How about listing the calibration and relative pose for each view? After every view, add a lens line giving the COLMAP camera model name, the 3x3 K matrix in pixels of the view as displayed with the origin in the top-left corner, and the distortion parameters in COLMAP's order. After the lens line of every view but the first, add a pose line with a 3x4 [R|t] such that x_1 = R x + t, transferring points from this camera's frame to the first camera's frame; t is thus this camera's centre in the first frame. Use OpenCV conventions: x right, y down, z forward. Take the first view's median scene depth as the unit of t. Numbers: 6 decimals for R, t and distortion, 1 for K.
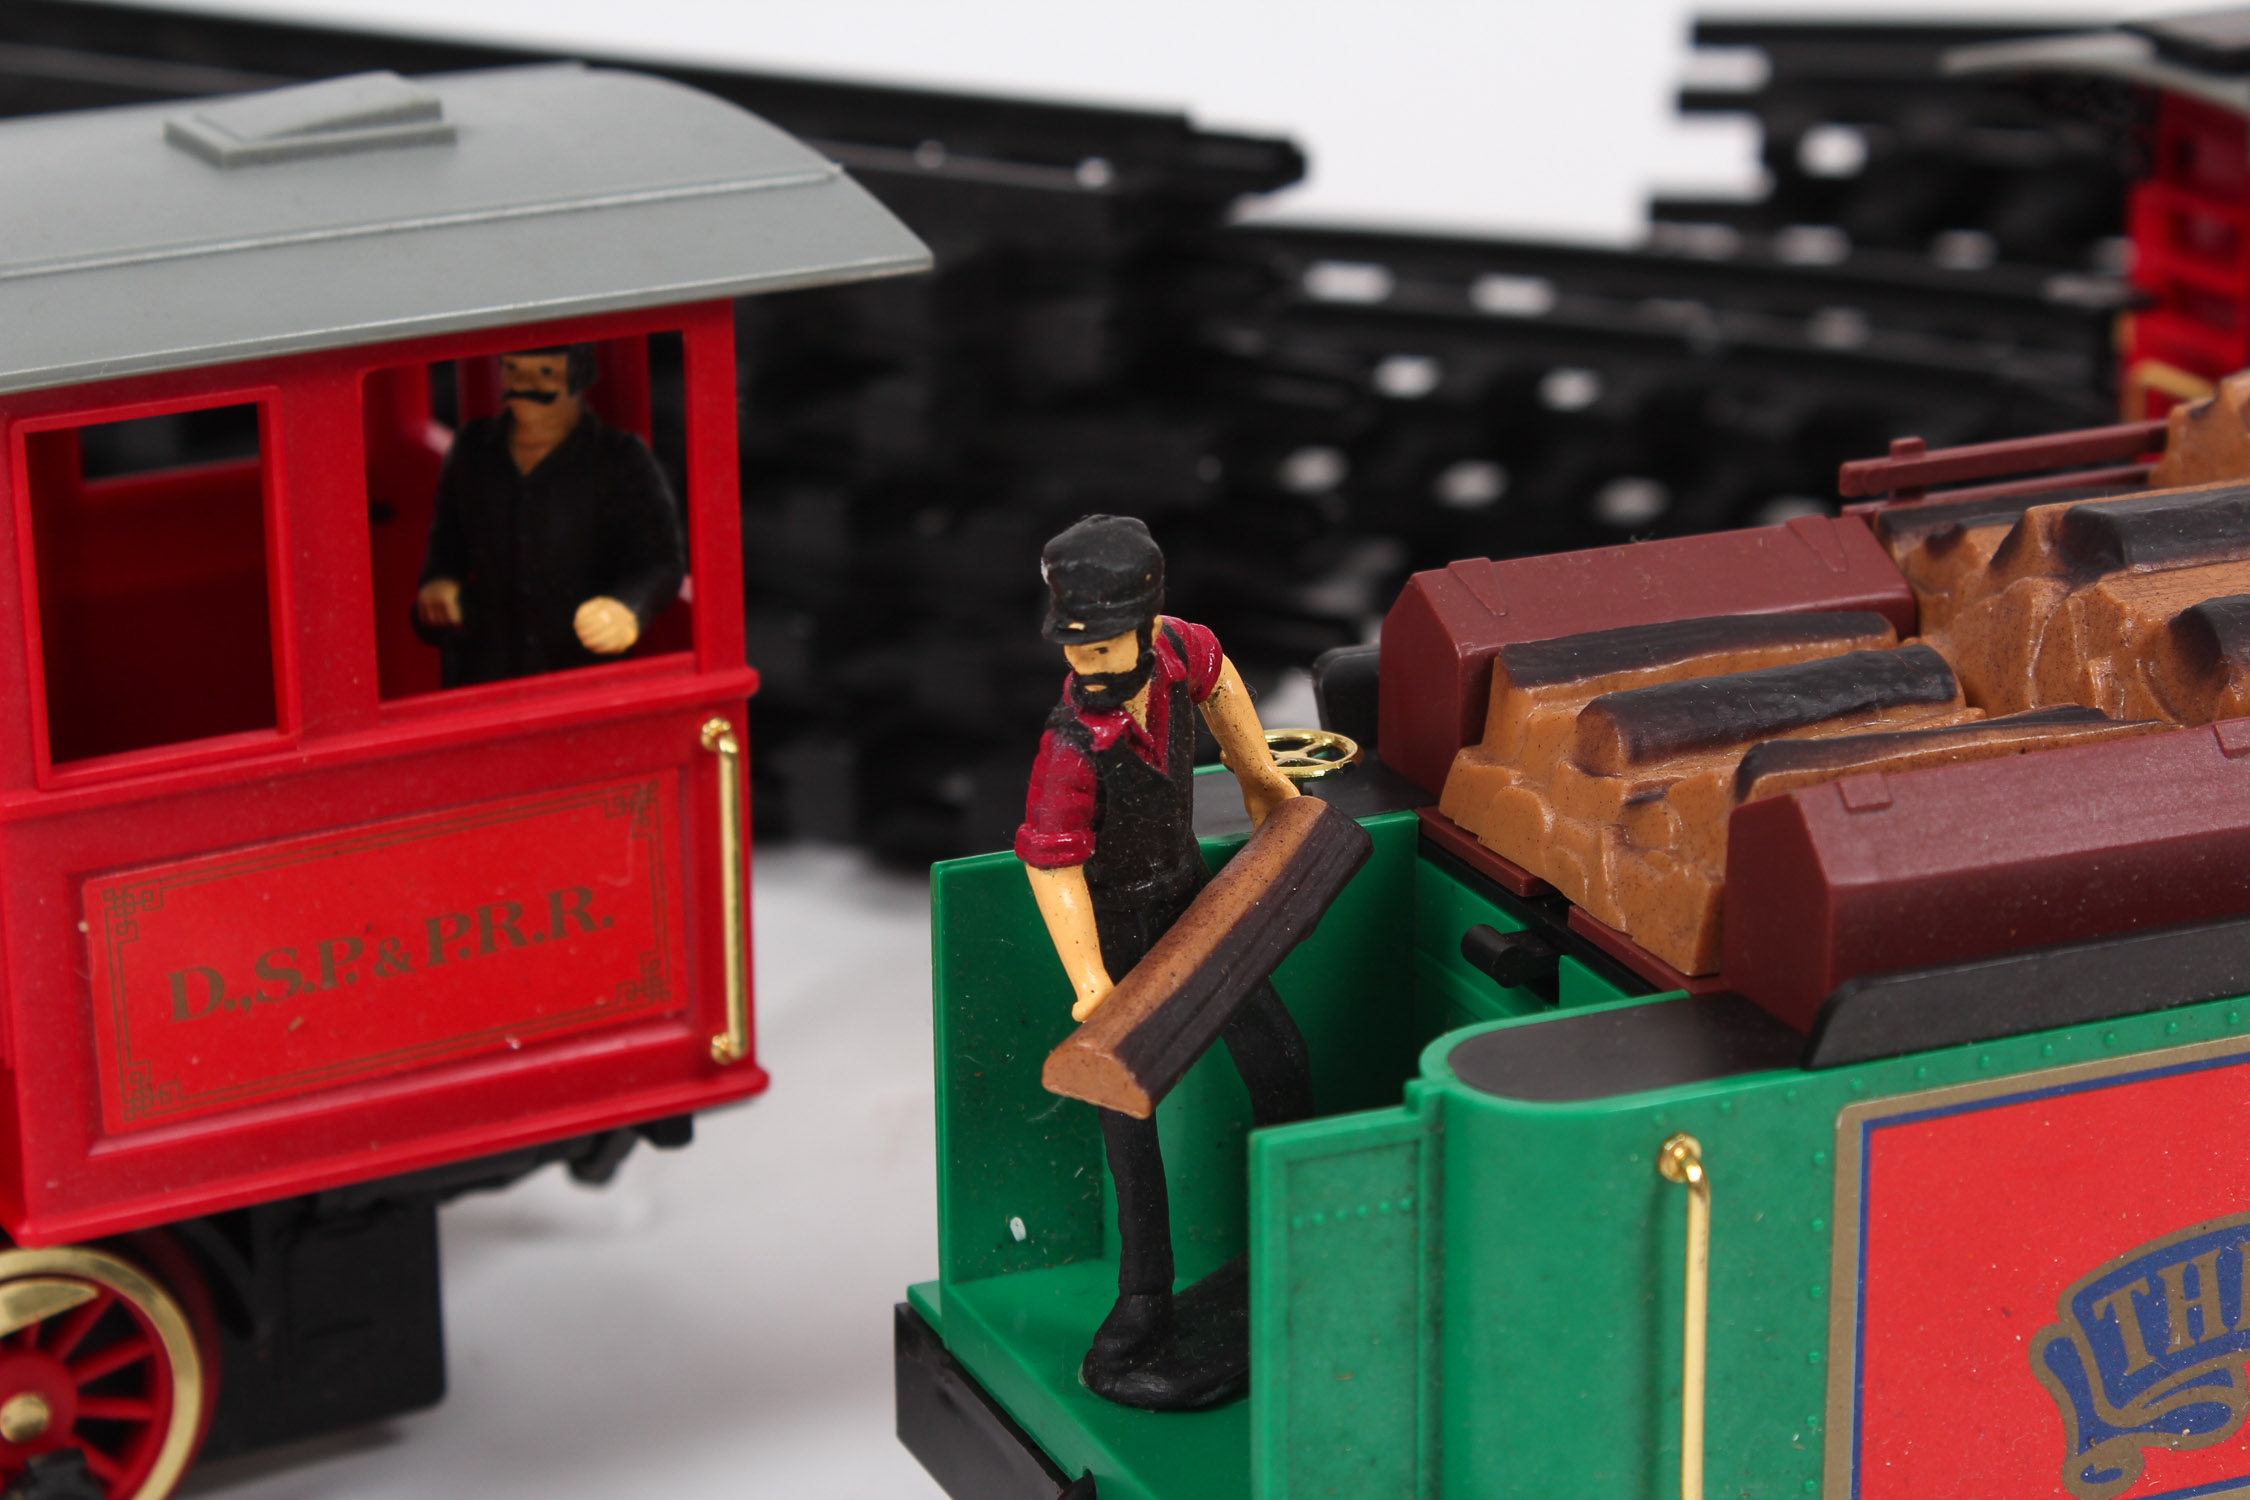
lens RADIAL K [[5287.3, 0, 1117.6], [0, 5287.3, 697.9], [0, 0, 1]] dist [0.084045, 0.000000]
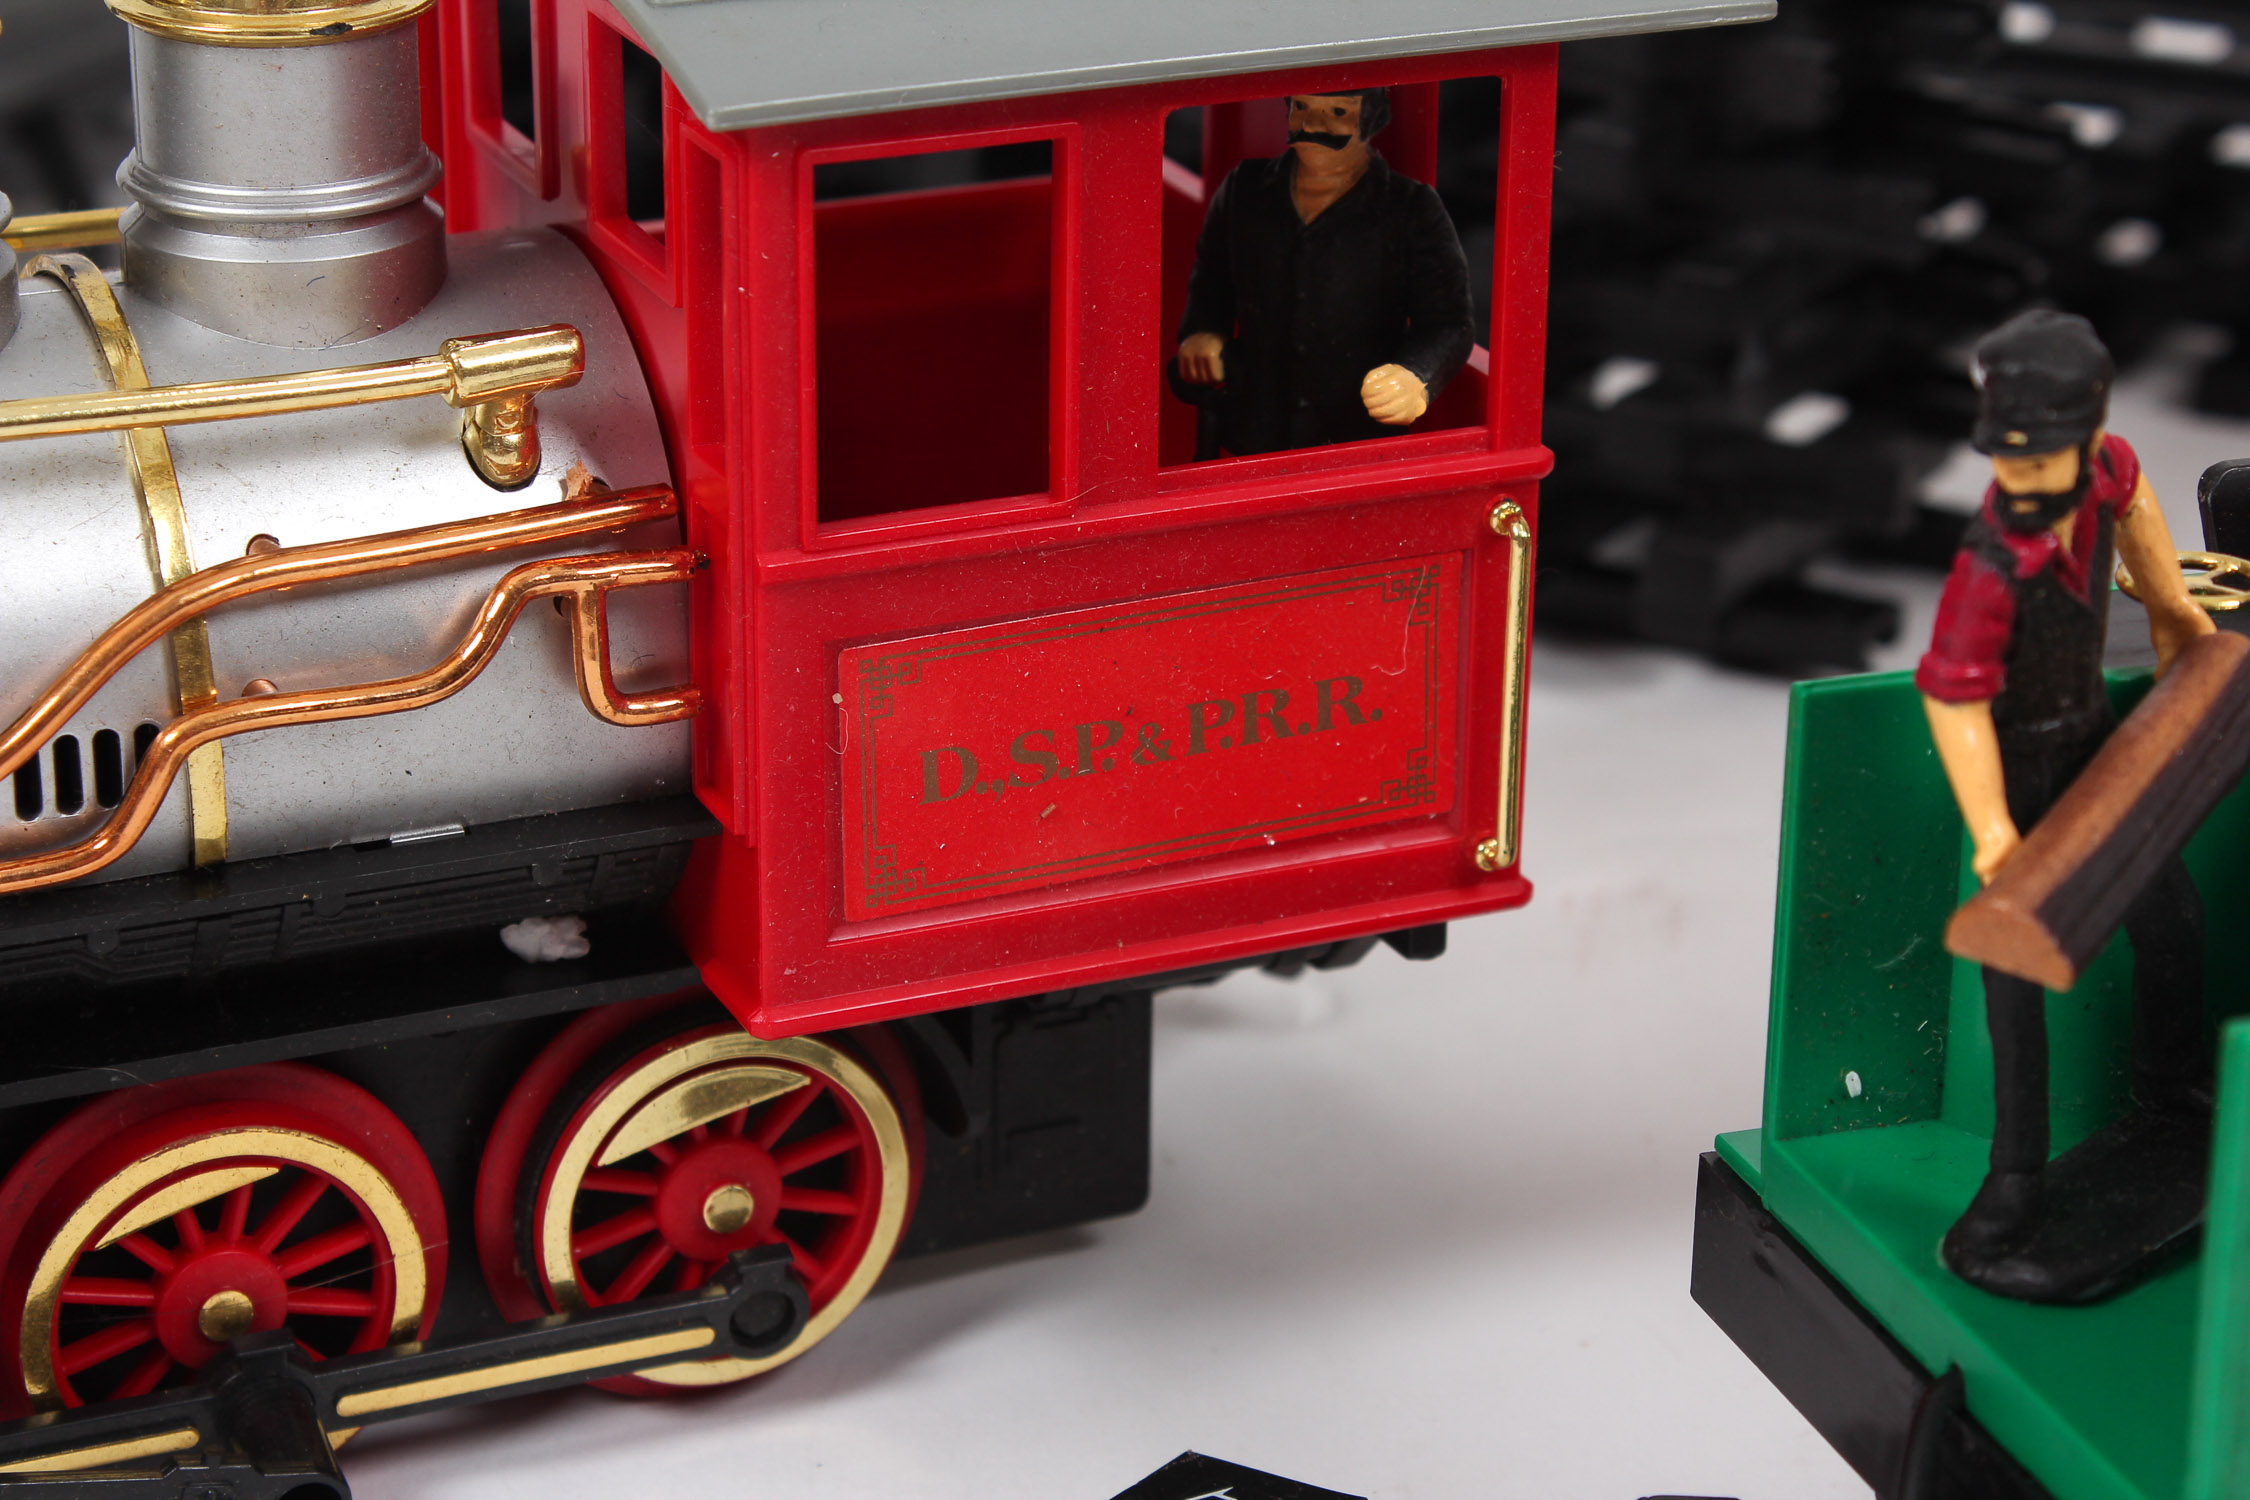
lens RADIAL K [[5287.3, 0, 1122.4], [0, 5287.3, 724.1], [0, 0, 1]] dist [0.084045, 0.000000]
pose [[0.996908, 0.048886, -0.061519, -0.091957], [-0.044872, 0.996874, 0.065030, -0.015433], [0.064505, -0.062069, 0.995985, 0.086740]]
